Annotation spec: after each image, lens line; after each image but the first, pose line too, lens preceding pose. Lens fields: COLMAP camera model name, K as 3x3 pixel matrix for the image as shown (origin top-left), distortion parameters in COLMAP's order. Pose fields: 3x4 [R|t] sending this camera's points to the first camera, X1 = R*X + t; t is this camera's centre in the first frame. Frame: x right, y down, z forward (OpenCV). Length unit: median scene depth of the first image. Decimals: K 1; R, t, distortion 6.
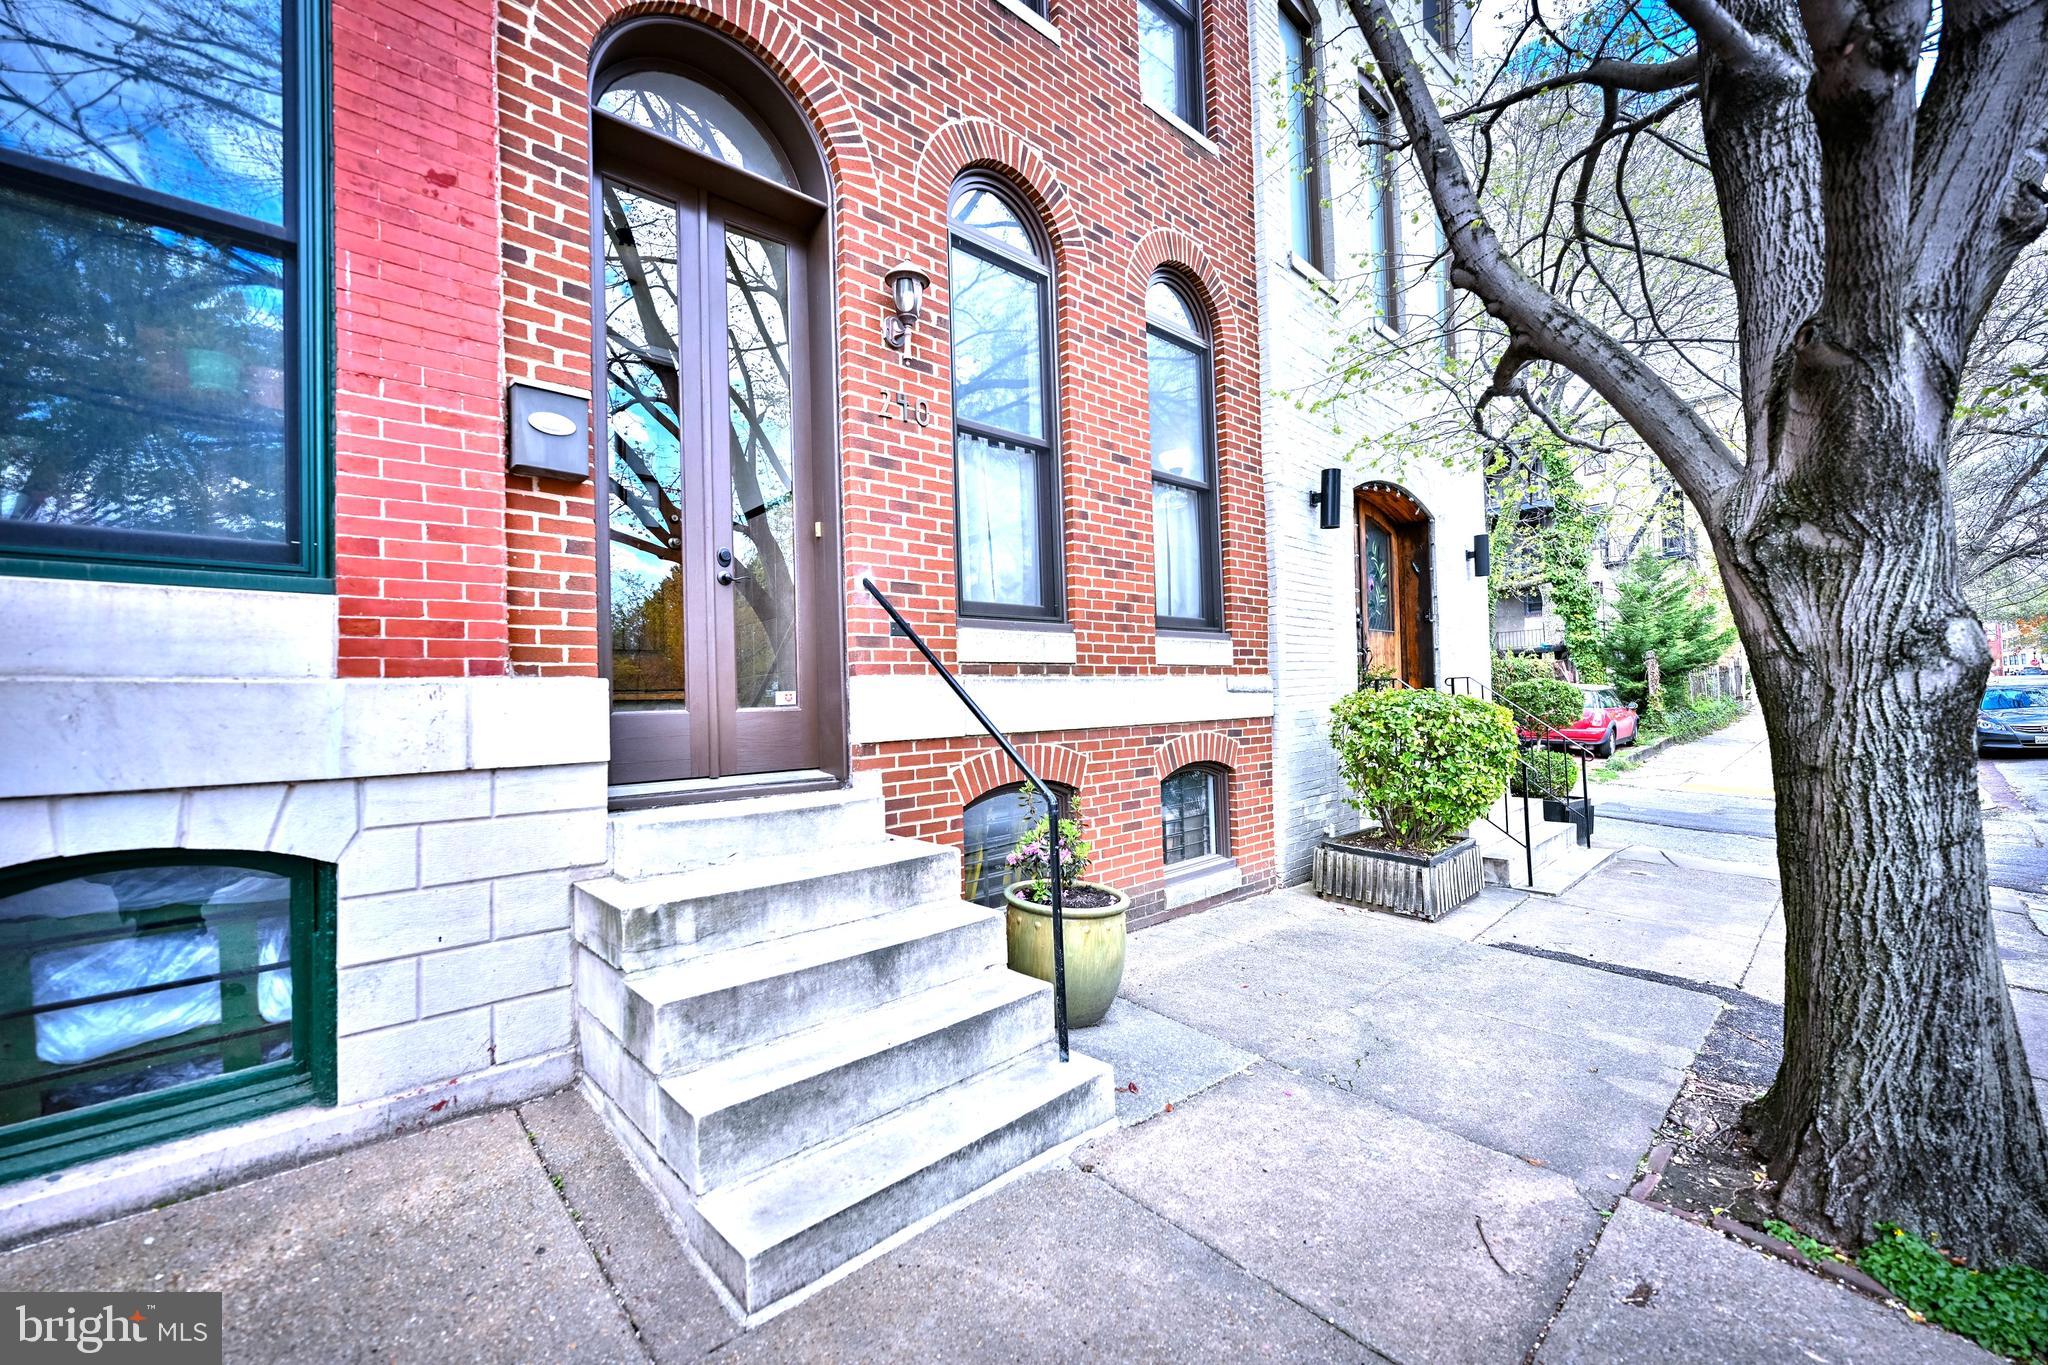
lens RADIAL K [[807.0, 0, 1016.3], [0, 807.0, 681.7], [0, 0, 1]] dist [-0.001046, -0.000176]
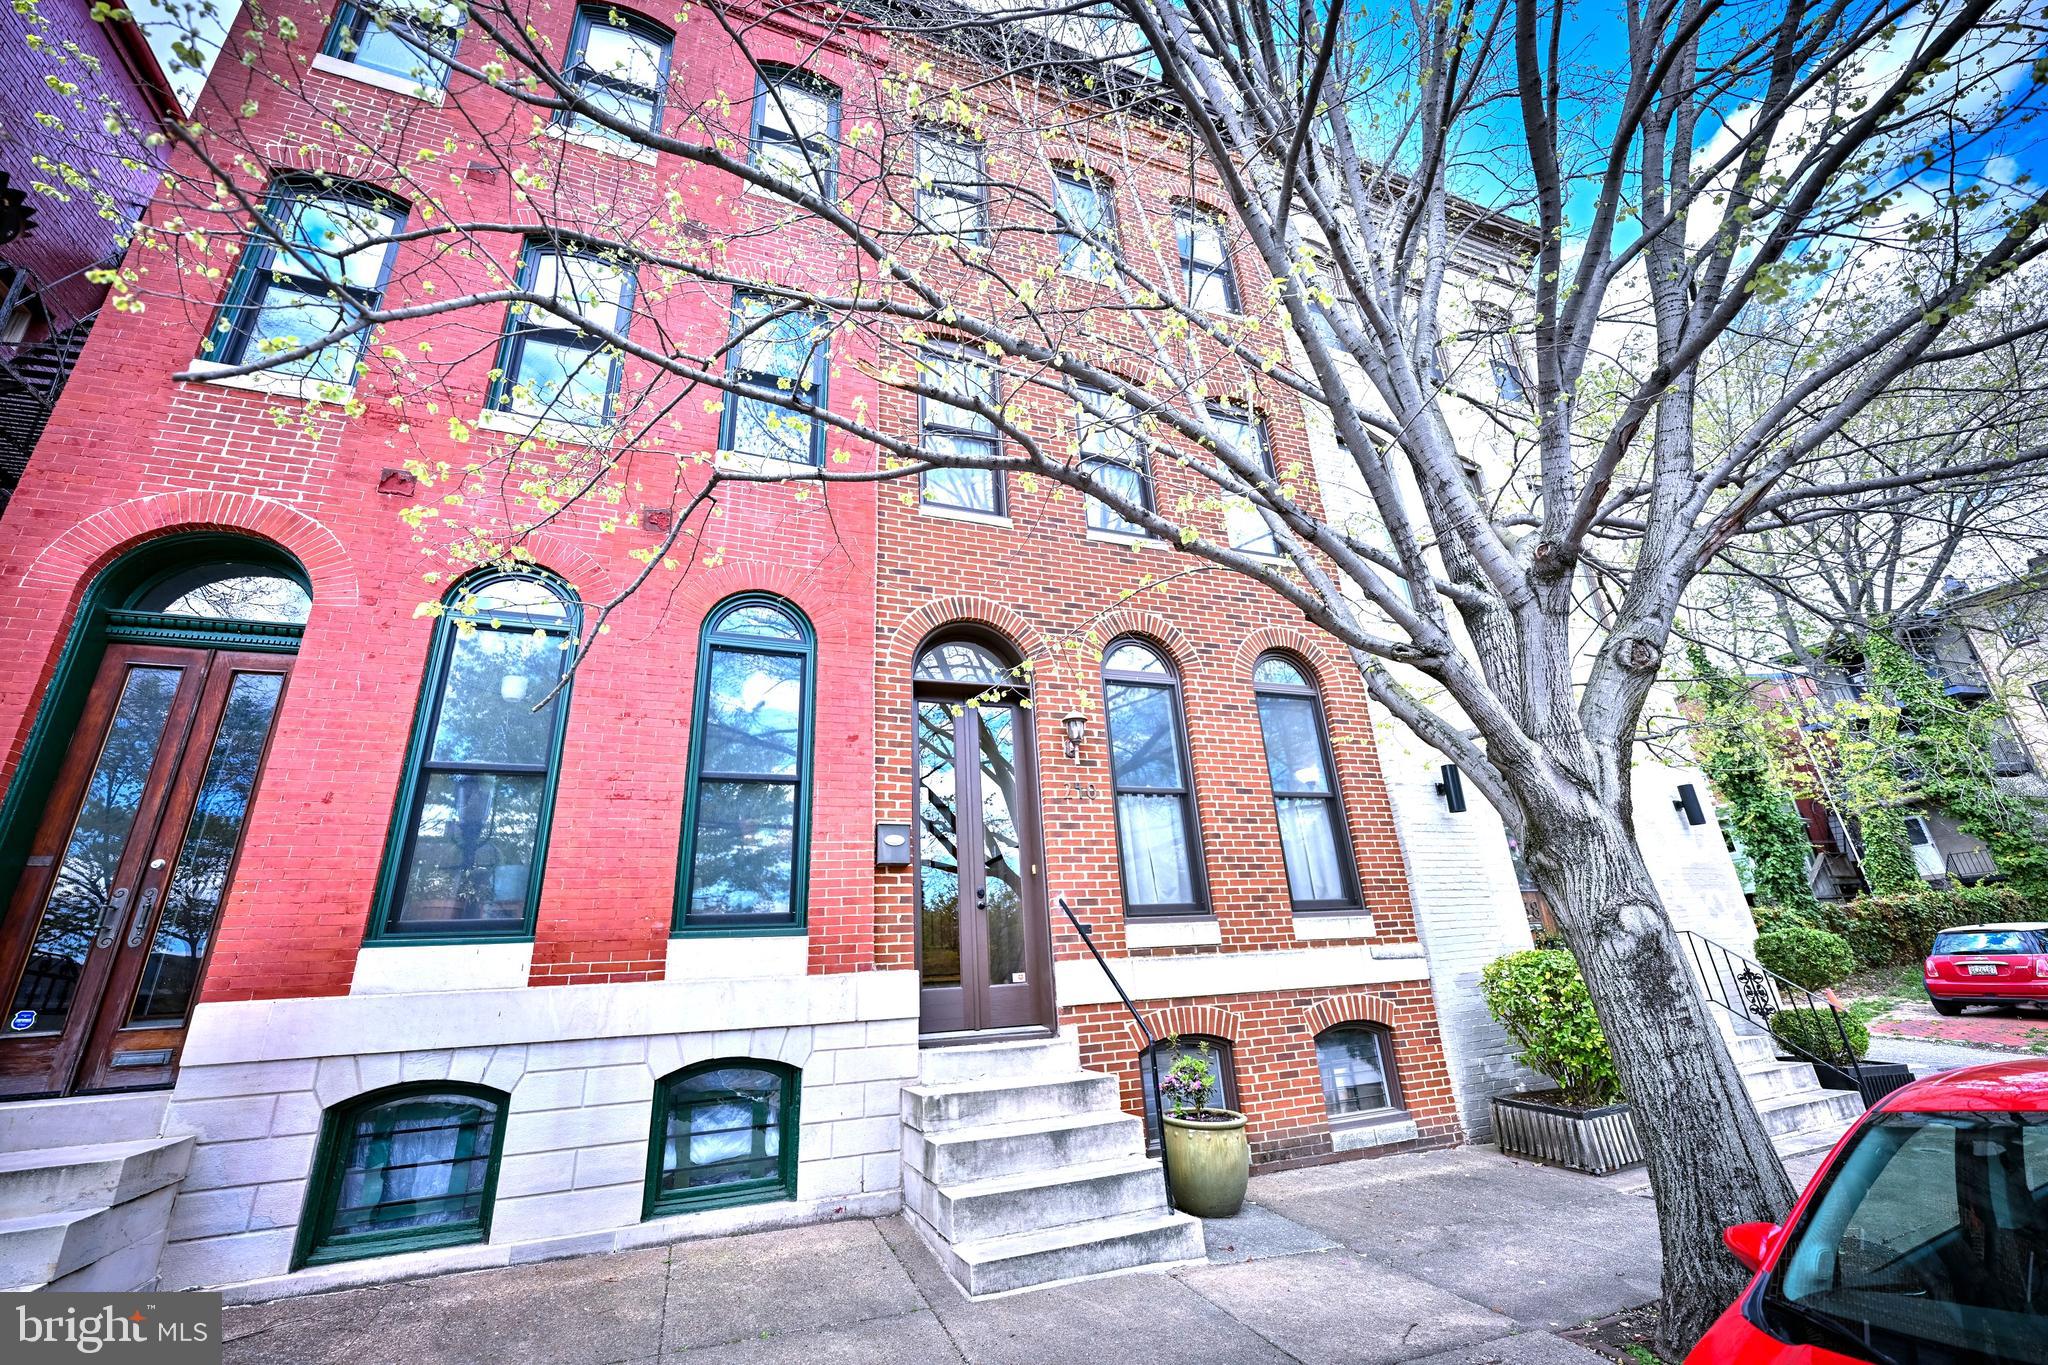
lens RADIAL K [[807.0, 0, 1023.2], [0, 807.0, 677.7], [0, 0, 1]] dist [-0.001046, -0.000176]
pose [[0.930985, -0.155010, -0.330513, 0.386742], [0.040451, 0.943601, -0.328605, -0.016702], [0.362809, 0.292556, 0.884749, -0.671151]]
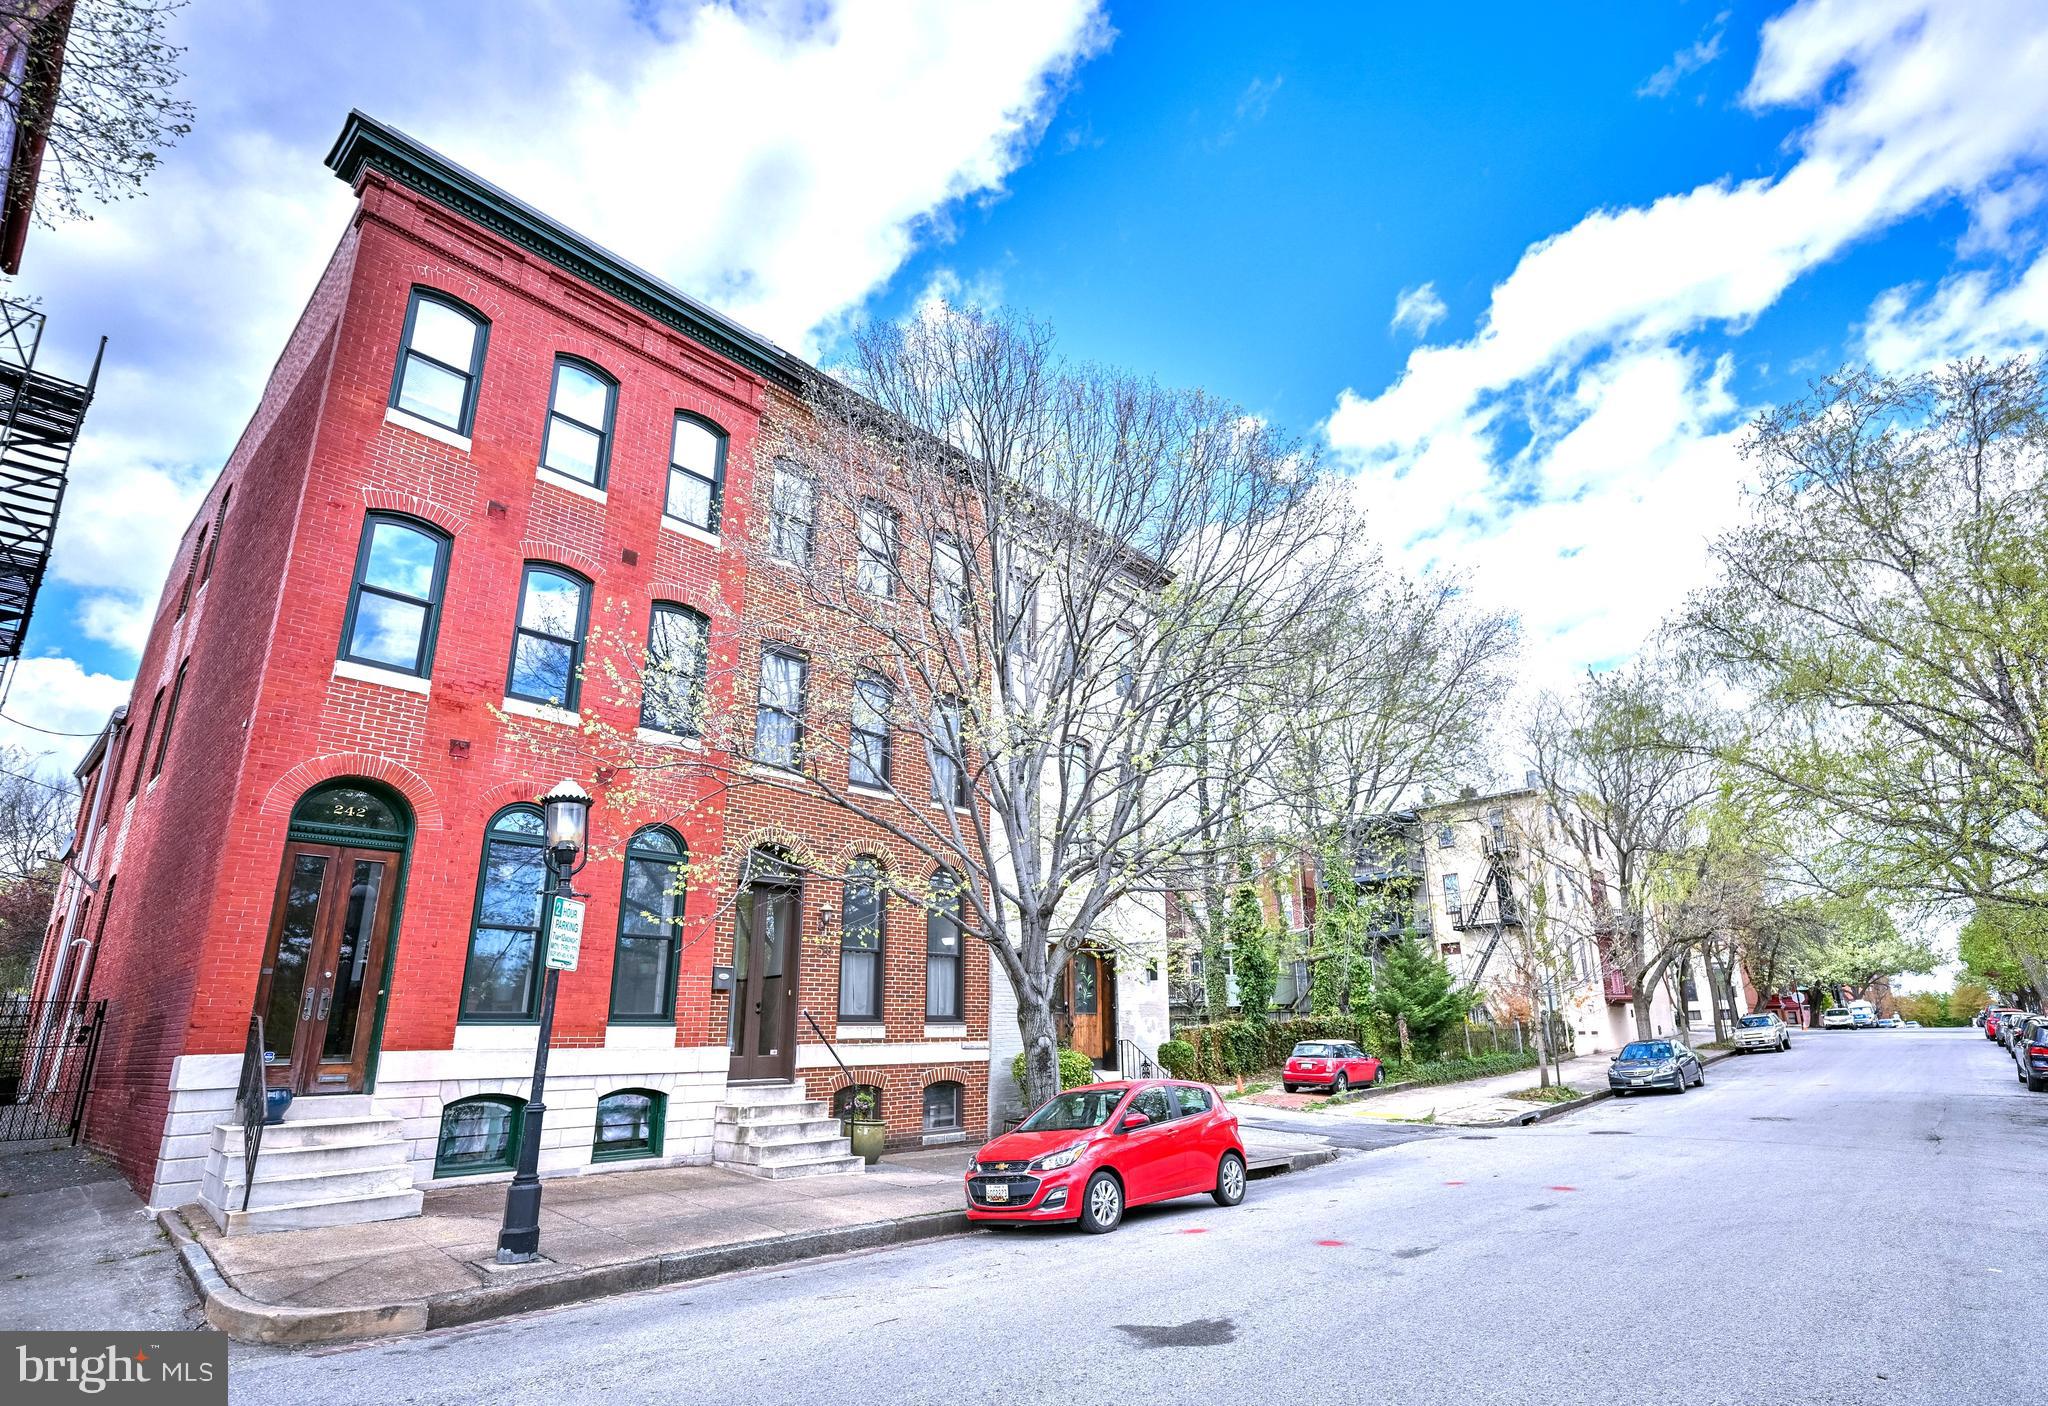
lens RADIAL K [[998.9, 0, 1102.6], [0, 998.9, 765.3], [0, 0, 1]] dist [-0.001412, -0.000230]
pose [[0.992292, 0.037955, 0.117970, 0.475176], [-0.007289, 0.968170, -0.250186, -0.098710], [-0.123711, 0.247398, 0.960984, -3.178229]]
